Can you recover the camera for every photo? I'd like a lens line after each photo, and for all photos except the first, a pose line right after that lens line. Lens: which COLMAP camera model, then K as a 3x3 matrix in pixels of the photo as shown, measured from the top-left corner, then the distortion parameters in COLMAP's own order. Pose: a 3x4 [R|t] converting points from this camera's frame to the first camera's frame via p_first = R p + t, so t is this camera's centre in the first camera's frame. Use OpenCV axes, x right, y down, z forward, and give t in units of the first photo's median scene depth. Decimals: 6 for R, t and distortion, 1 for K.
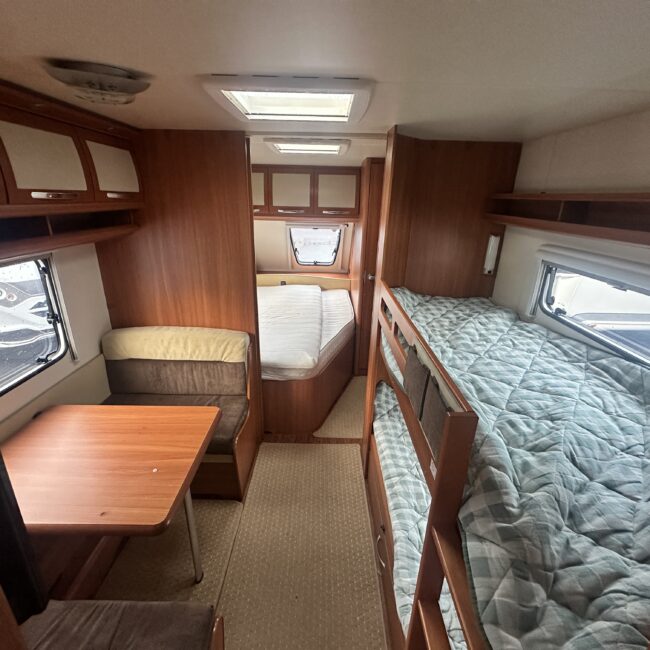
lens RADIAL K [[346.4, 0, 321.4], [0, 346.4, 327.0], [0, 0, 1]] dist [0.003653, -0.000284]
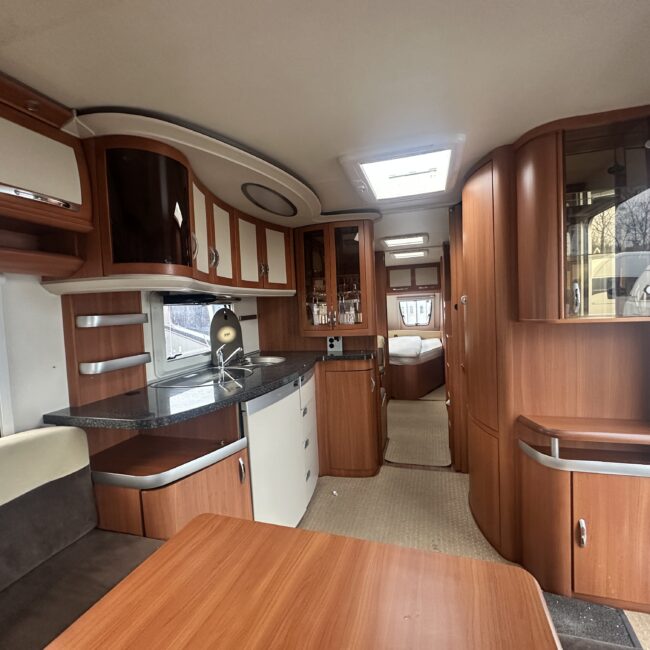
lens RADIAL K [[346.4, 0, 325.5], [0, 346.4, 323.5], [0, 0, 1]] dist [0.003653, -0.000284]
pose [[0.960661, -0.055217, -0.272178, 0.016979], [-0.030397, 0.953242, -0.300674, 0.369667], [0.276054, 0.297119, 0.914065, -0.658516]]
